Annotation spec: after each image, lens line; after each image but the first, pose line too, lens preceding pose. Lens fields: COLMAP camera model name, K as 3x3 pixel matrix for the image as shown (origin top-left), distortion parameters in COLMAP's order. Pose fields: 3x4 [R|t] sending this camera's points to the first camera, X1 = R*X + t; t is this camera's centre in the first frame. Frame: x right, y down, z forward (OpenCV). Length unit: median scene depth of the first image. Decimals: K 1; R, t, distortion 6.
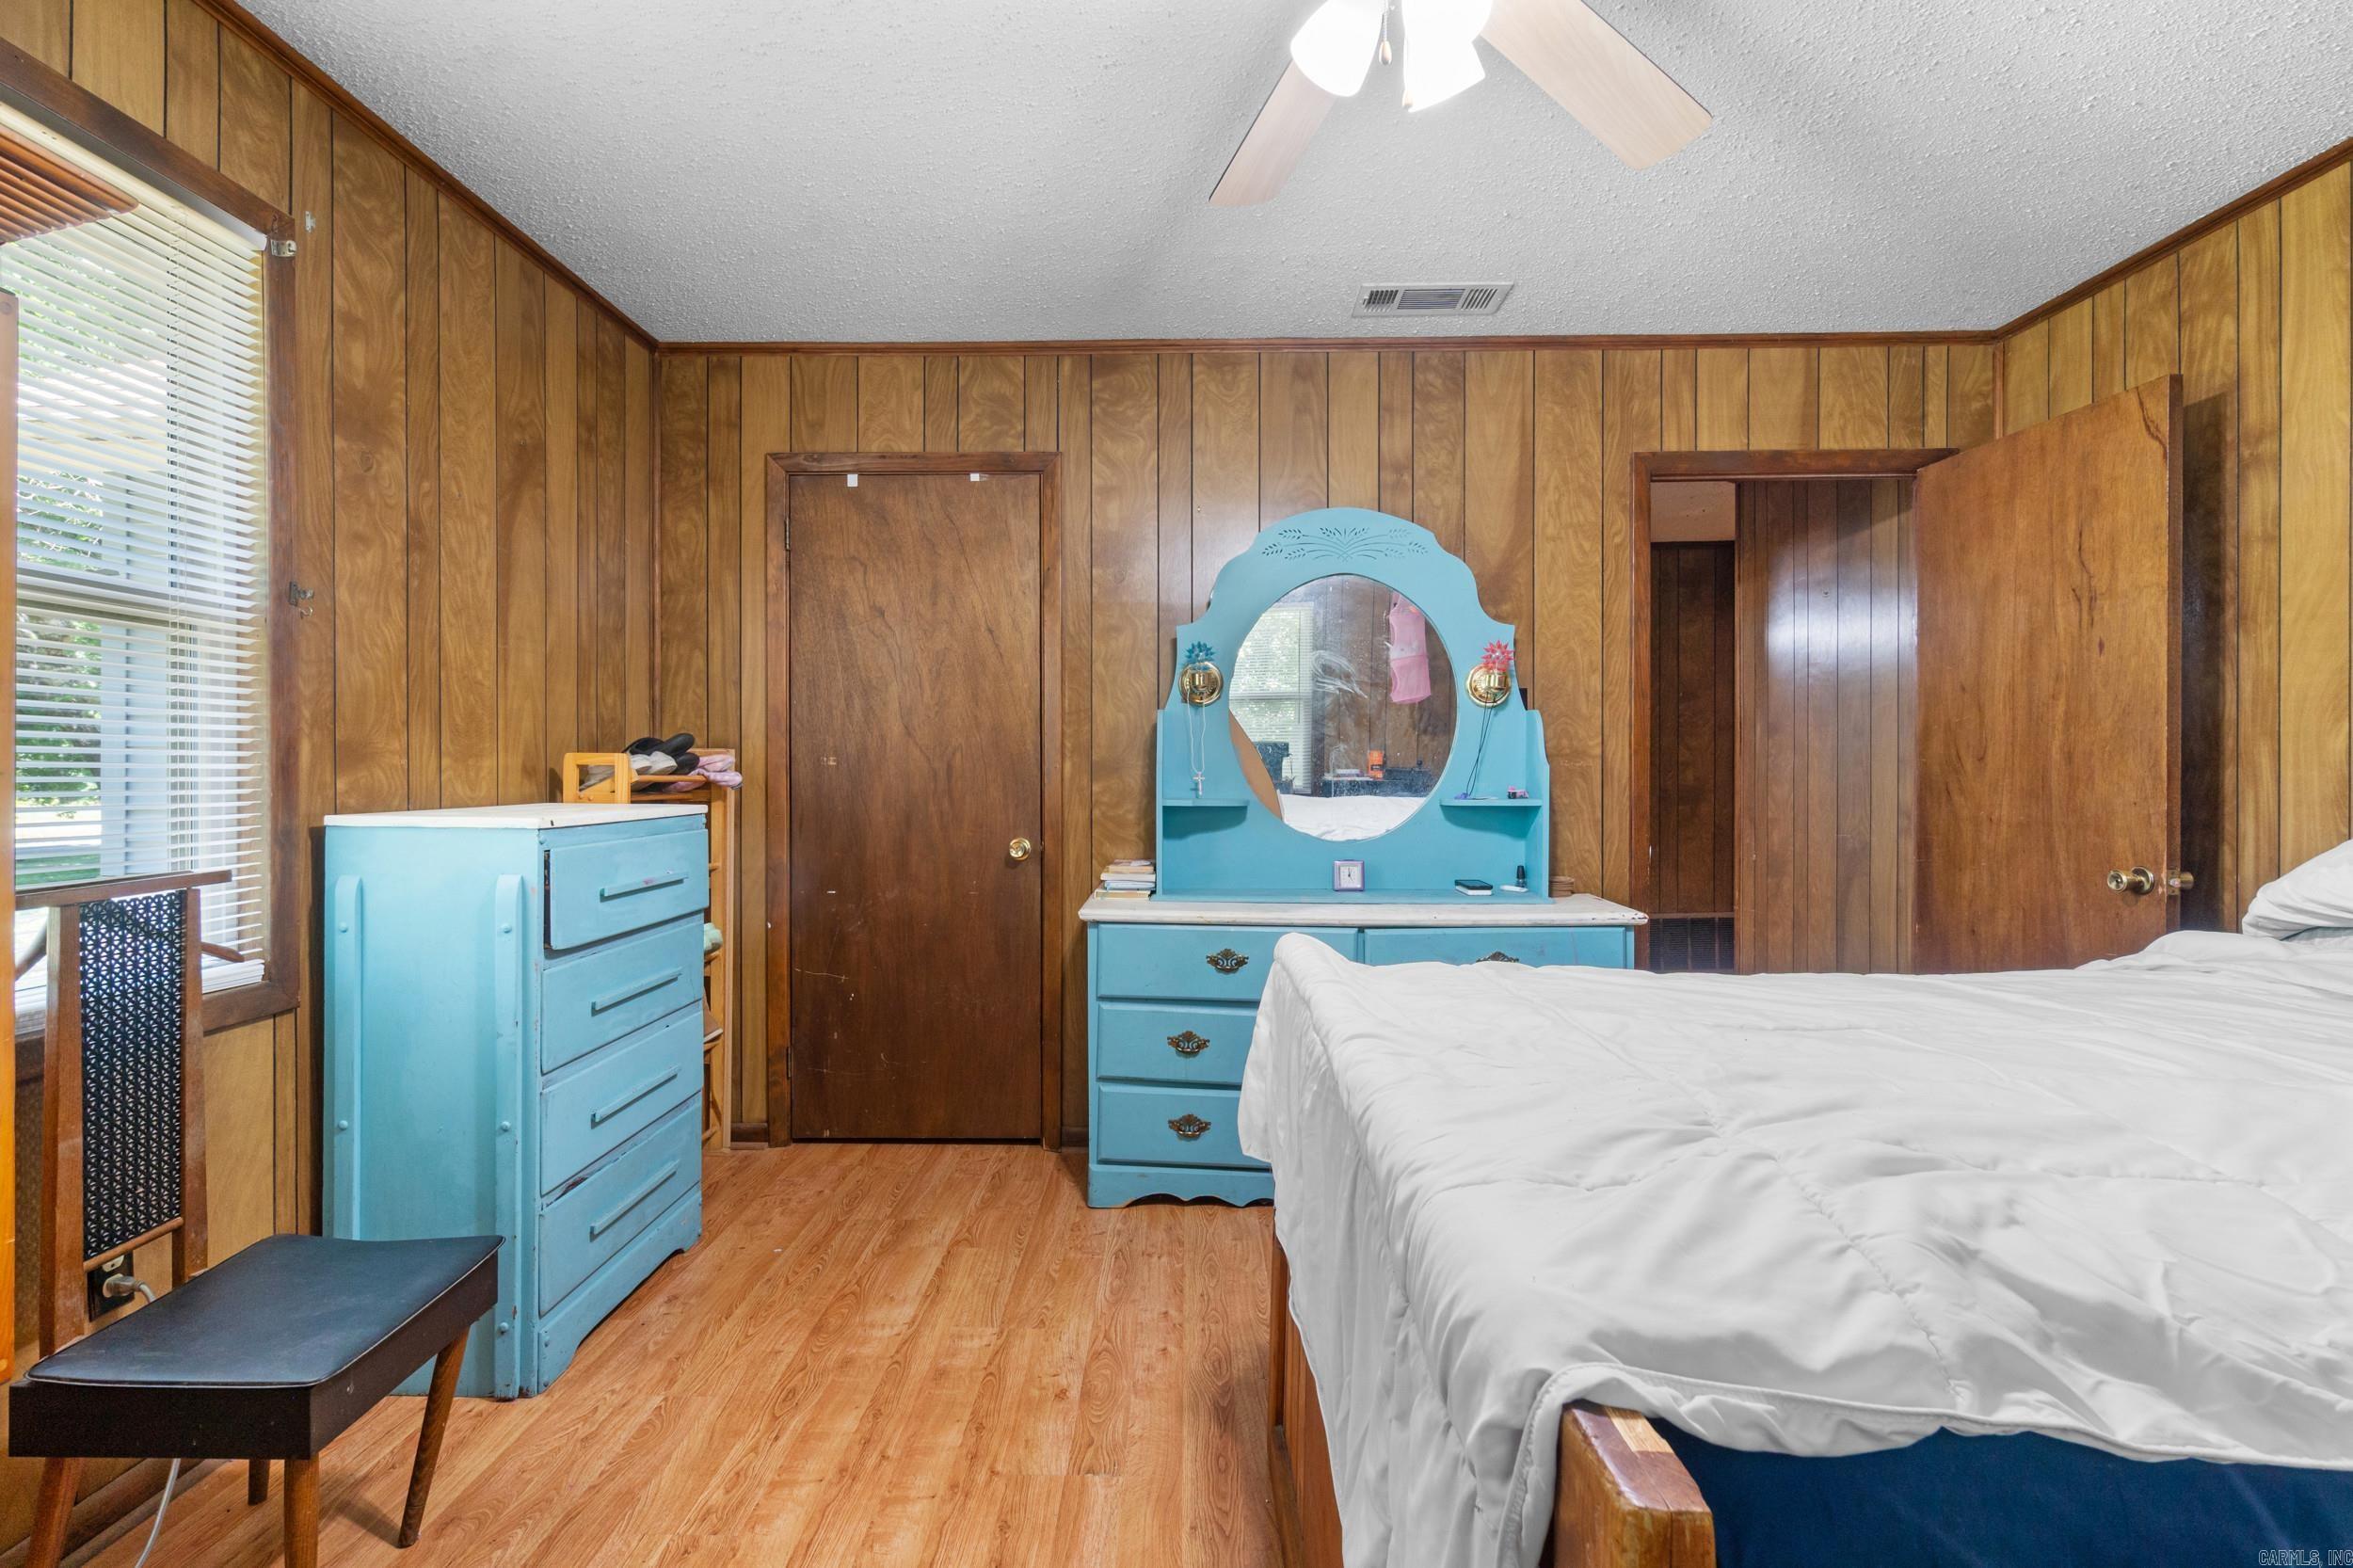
lens RADIAL K [[1167.5, 0, 1180.4], [0, 1167.5, 775.9], [0, 0, 1]] dist [0.006562, 0.000190]
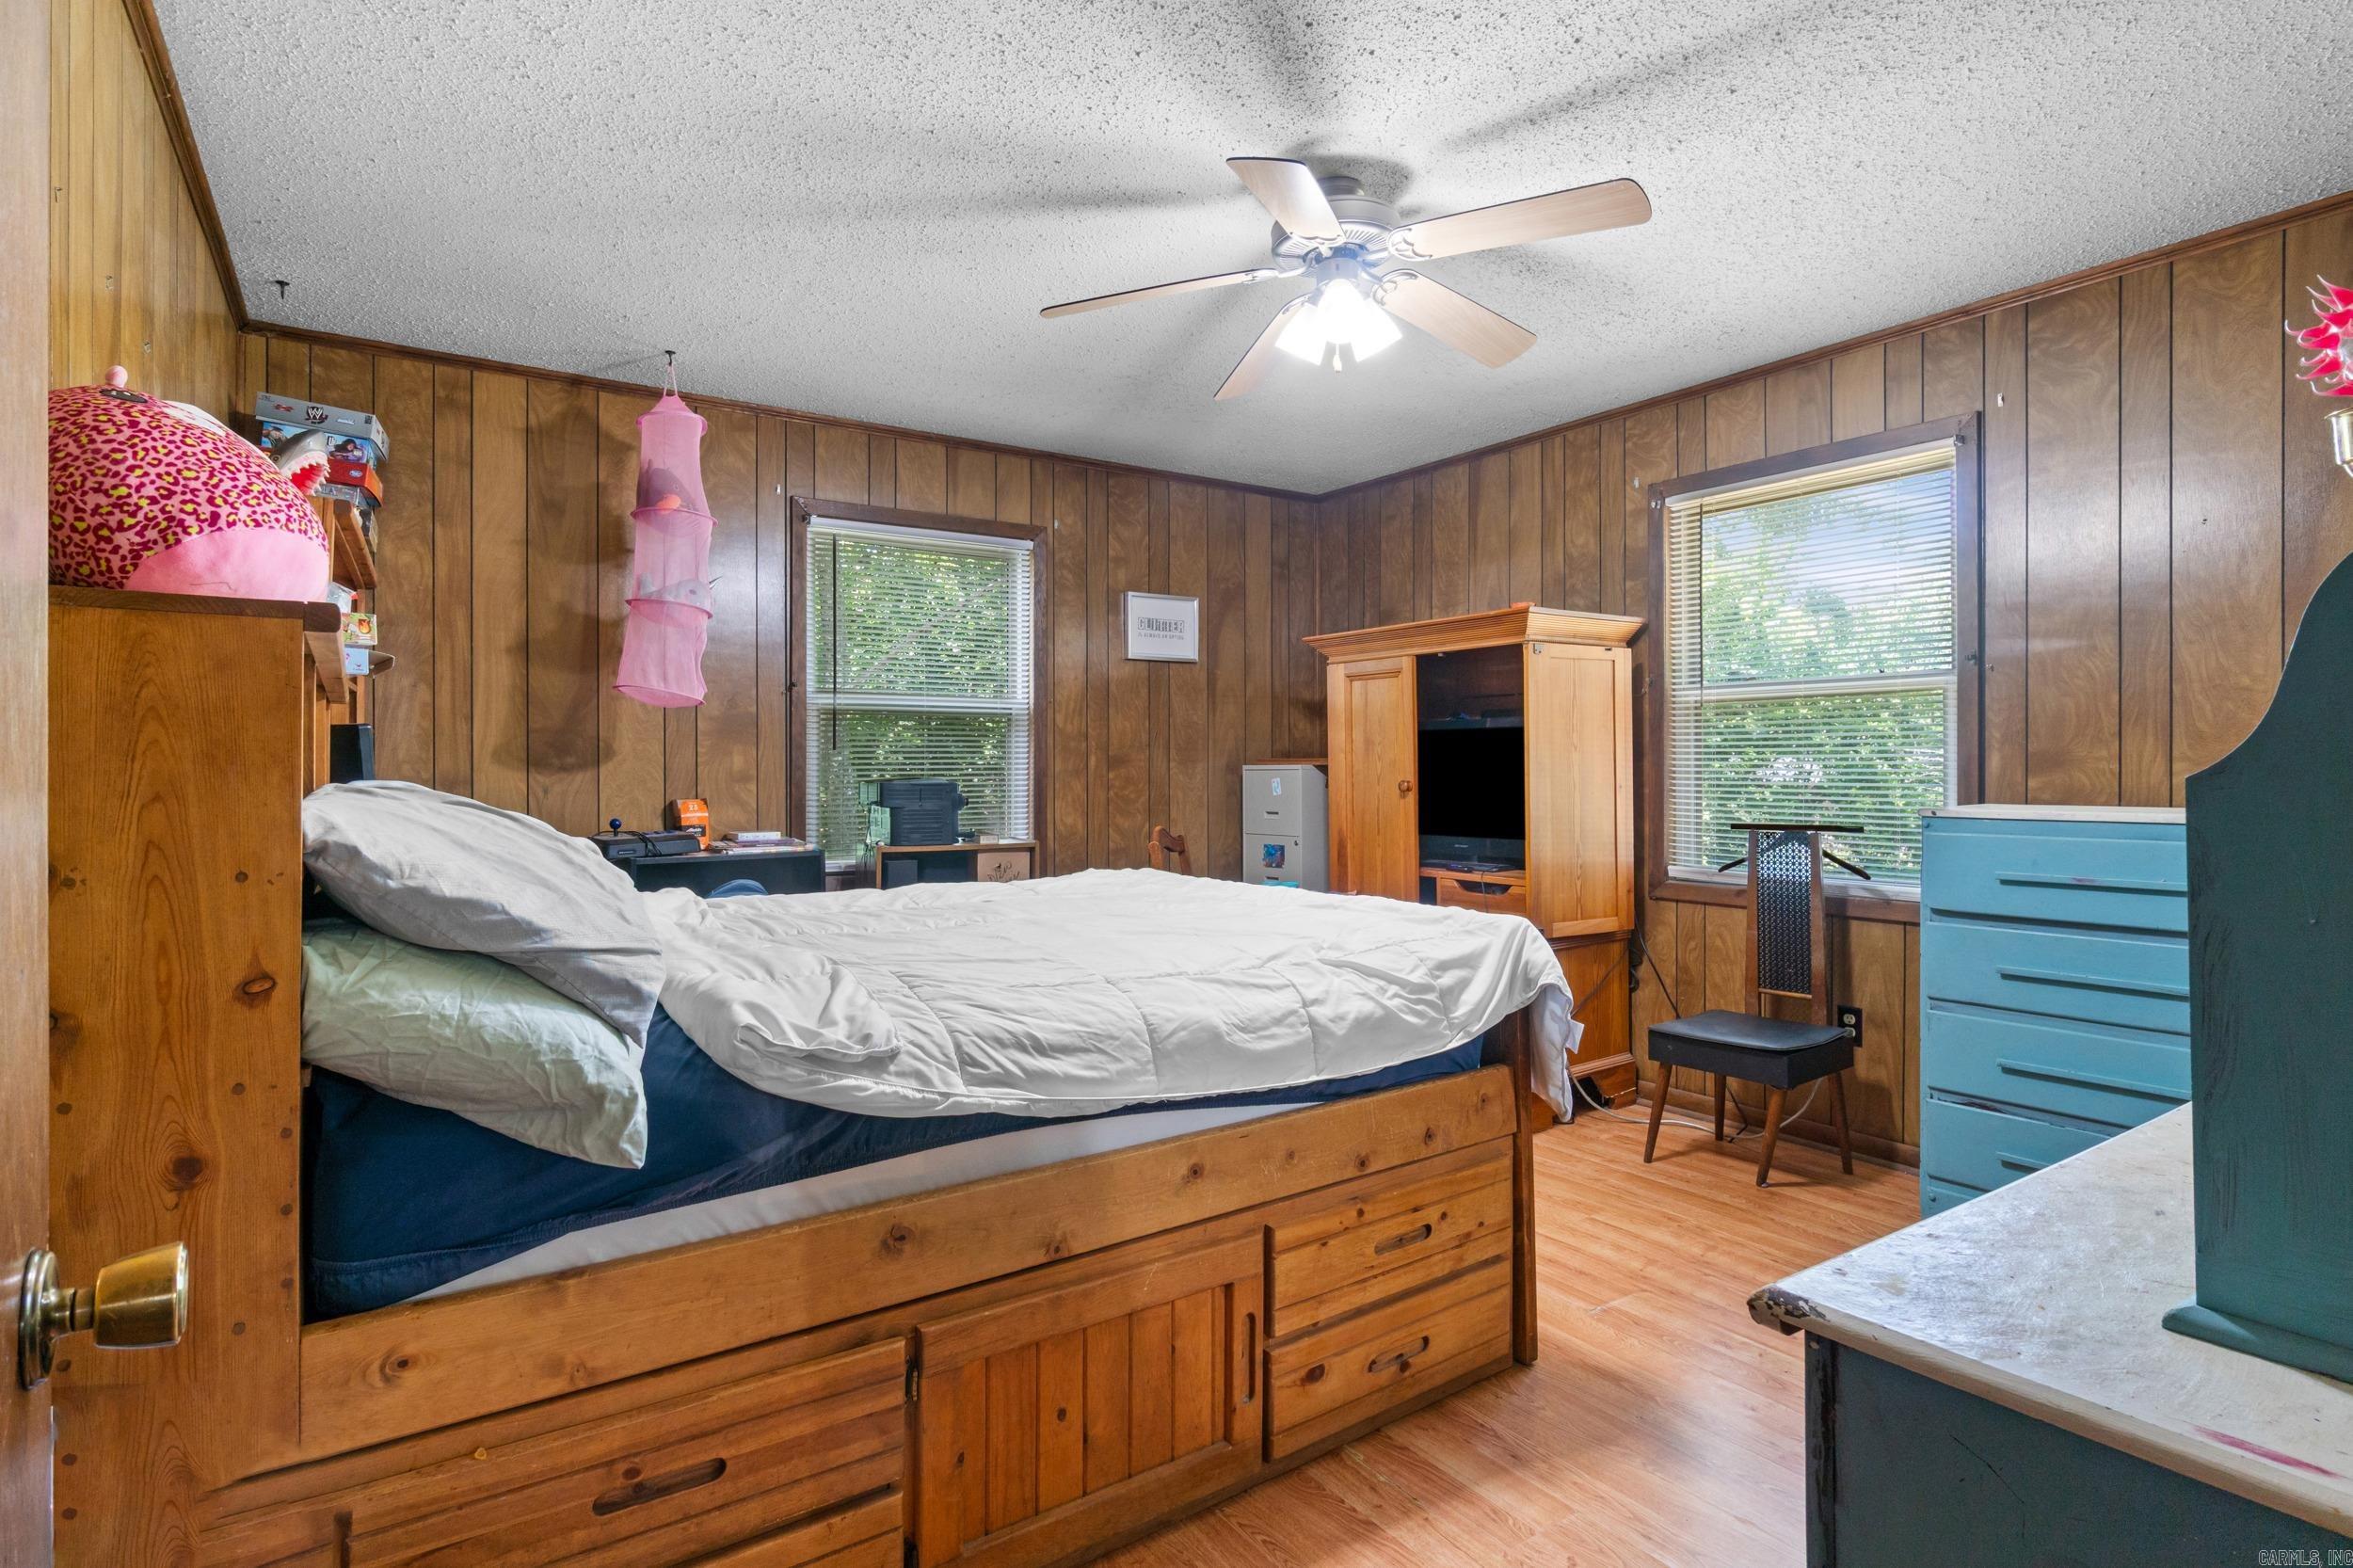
lens RADIAL K [[1178.3, 0, 1179.9], [0, 1178.3, 781.9], [0, 0, 1]] dist [-0.003426, 0.000363]
pose [[-0.817990, -0.008047, -0.575176, 0.907970], [-0.010394, 0.999946, 0.000792, 0.014811], [0.575138, 0.006626, -0.818030, 1.540940]]
